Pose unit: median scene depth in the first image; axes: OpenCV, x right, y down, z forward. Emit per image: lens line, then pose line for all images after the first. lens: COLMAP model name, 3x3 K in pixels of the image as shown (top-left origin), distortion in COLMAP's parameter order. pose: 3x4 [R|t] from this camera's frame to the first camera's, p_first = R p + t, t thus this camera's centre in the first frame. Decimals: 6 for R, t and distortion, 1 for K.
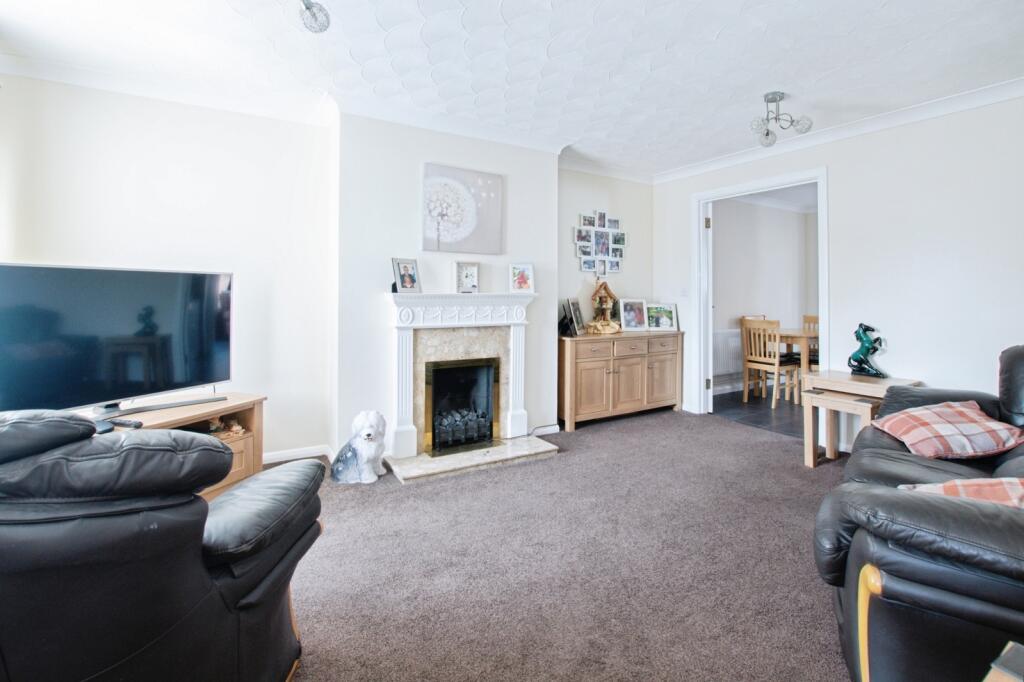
lens RADIAL K [[469.6, 0, 510.2], [0, 469.6, 295.4], [0, 0, 1]] dist [-0.025381, 0.003863]
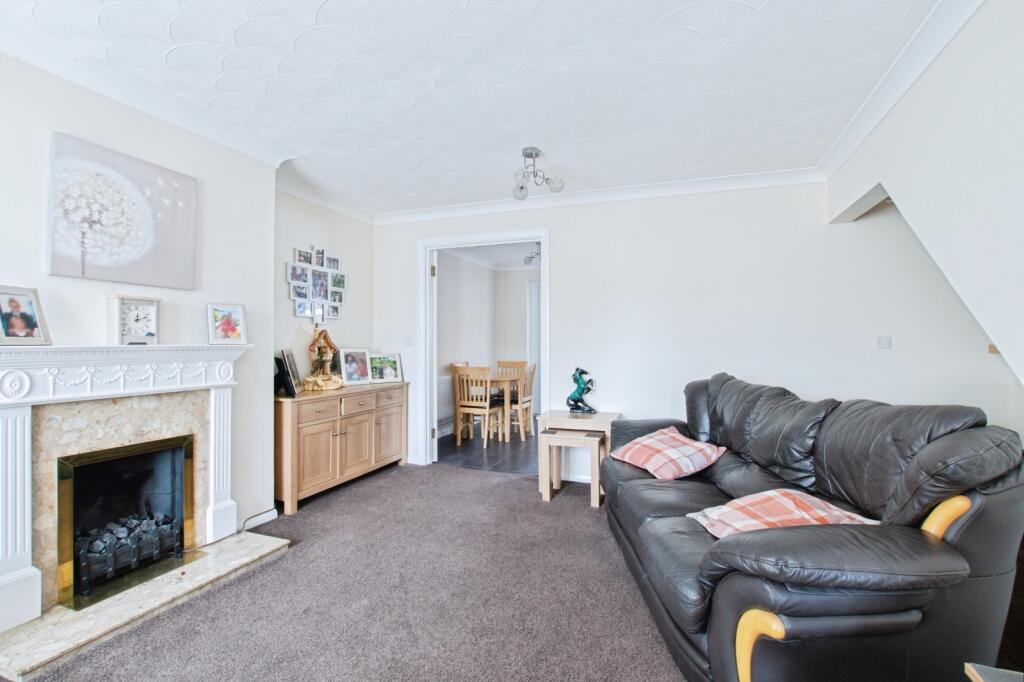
lens RADIAL K [[469.6, 0, 514.3], [0, 469.6, 343.2], [0, 0, 1]] dist [-0.025381, 0.003863]
pose [[0.784027, -0.006982, 0.620687, -0.082738], [0.007368, 0.999971, 0.001943, -0.004209], [-0.620683, 0.003050, 0.784056, 0.156628]]
